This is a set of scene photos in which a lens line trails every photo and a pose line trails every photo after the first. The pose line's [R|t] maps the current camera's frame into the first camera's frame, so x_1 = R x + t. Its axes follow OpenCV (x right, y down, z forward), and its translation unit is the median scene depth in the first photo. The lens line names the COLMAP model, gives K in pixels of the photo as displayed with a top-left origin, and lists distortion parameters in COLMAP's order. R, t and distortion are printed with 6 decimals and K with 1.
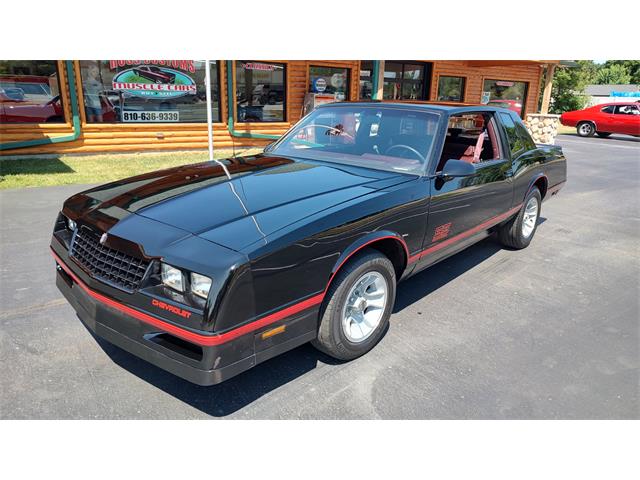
lens RADIAL K [[452.8, 0, 316.9], [0, 452.8, 240.0], [0, 0, 1]] dist [0.013415, -0.021263]
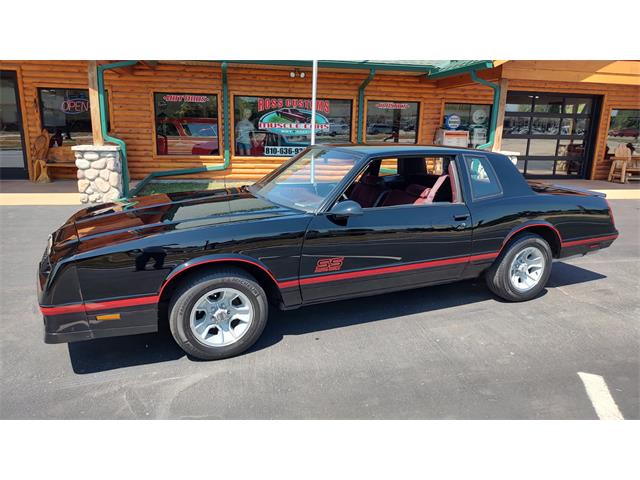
lens RADIAL K [[452.8, 0, 321.0], [0, 452.8, 239.9], [0, 0, 1]] dist [0.013415, -0.021263]
pose [[0.911645, 0.092240, -0.400494, 0.196689], [-0.120131, 0.991736, -0.045042, -0.007389], [0.393030, 0.089174, 0.915192, 0.000806]]
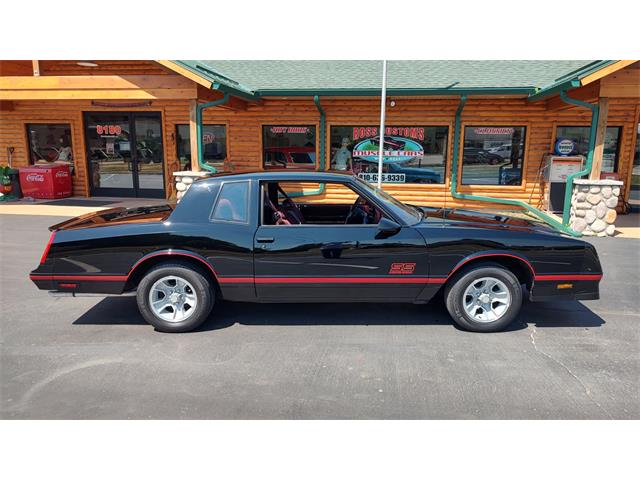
lens RADIAL K [[452.8, 0, 321.8], [0, 452.8, 235.9], [0, 0, 1]] dist [0.013415, -0.021263]
pose [[0.710052, 0.111547, -0.695258, 0.366099], [-0.202567, 0.977993, -0.049968, -0.036289], [0.674384, 0.176316, 0.717021, 0.086041]]
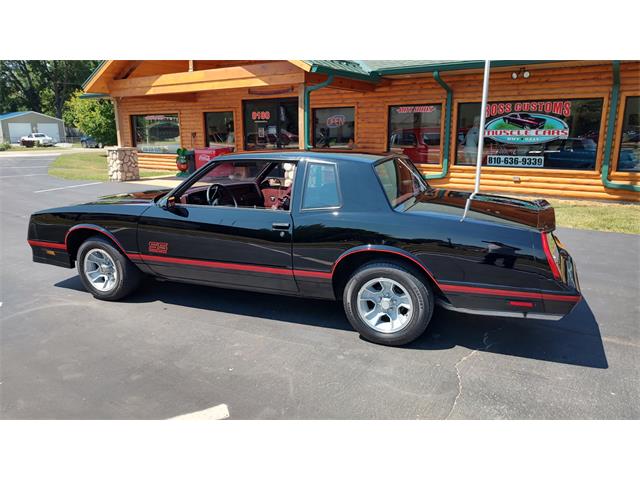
lens RADIAL K [[452.8, 0, 321.9], [0, 452.8, 238.2], [0, 0, 1]] dist [0.013415, -0.021263]
pose [[0.344680, 0.183912, -0.920528, 0.472707], [-0.269171, 0.958805, 0.090771, -0.083595], [0.899301, 0.216492, 0.379985, 0.265254]]
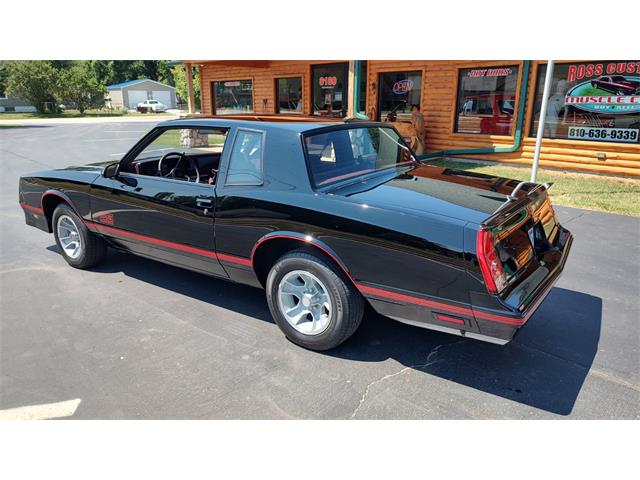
lens RADIAL K [[452.8, 0, 324.9], [0, 452.8, 239.9], [0, 0, 1]] dist [0.013415, -0.021263]
pose [[0.139963, 0.263484, -0.954456, 0.453028], [-0.293138, 0.931759, 0.214232, -0.117346], [0.945770, 0.249803, 0.207649, 0.381939]]
